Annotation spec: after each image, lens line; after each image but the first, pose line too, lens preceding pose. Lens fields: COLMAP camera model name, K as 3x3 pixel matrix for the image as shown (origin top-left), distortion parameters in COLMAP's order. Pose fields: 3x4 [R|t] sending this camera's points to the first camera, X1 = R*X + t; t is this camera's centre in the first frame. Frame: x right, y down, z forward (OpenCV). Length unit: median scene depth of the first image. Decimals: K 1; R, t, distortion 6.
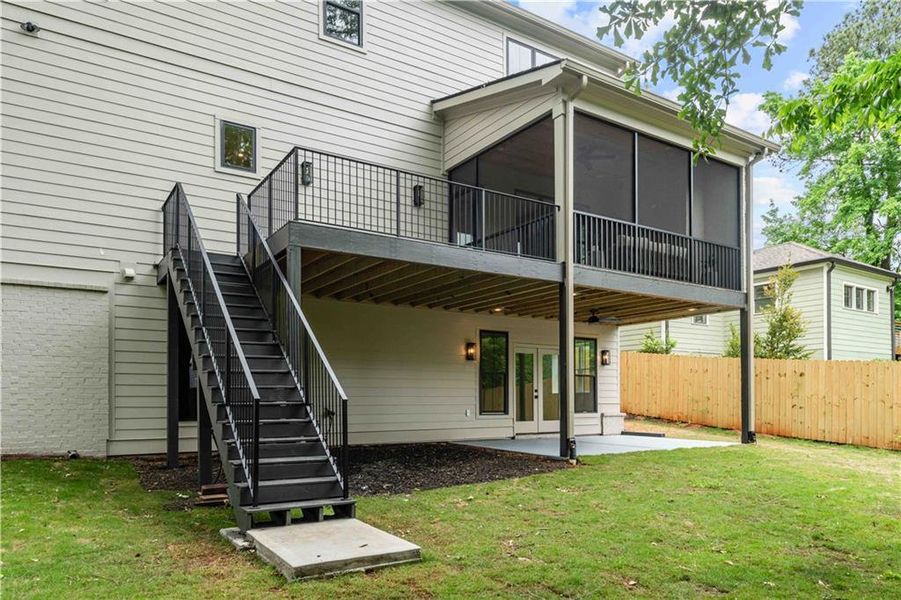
lens RADIAL K [[602.6, 0, 450.5], [0, 602.6, 300.0], [0, 0, 1]] dist [0.000210, 0.000034]
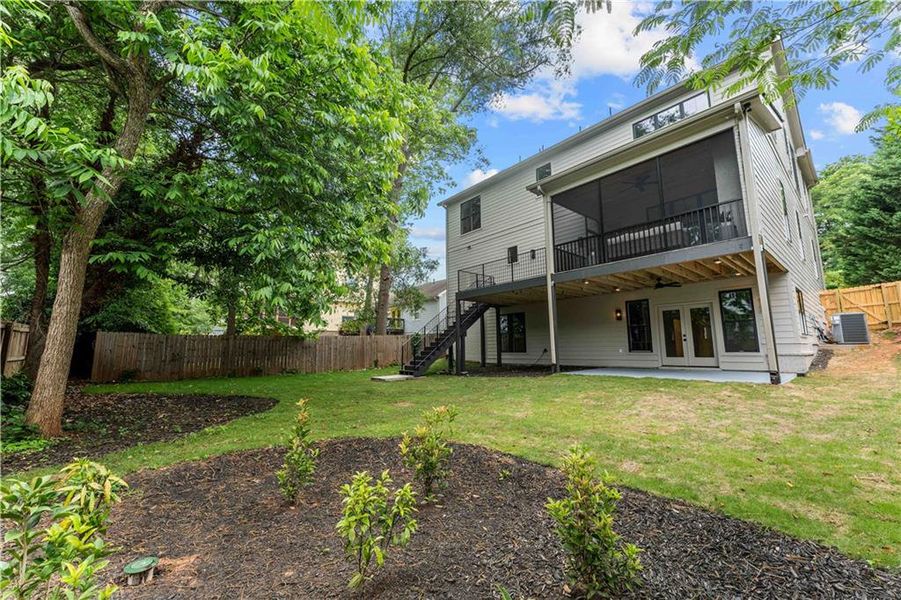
lens RADIAL K [[360.4, 0, 450.5], [0, 360.4, 300.0], [0, 0, 1]] dist [0.000201, 0.000125]
pose [[0.137113, -0.145615, -0.979794, 0.950369], [0.162396, 0.979057, -0.122780, 0.091010], [0.977153, -0.142280, 0.157888, 0.381203]]
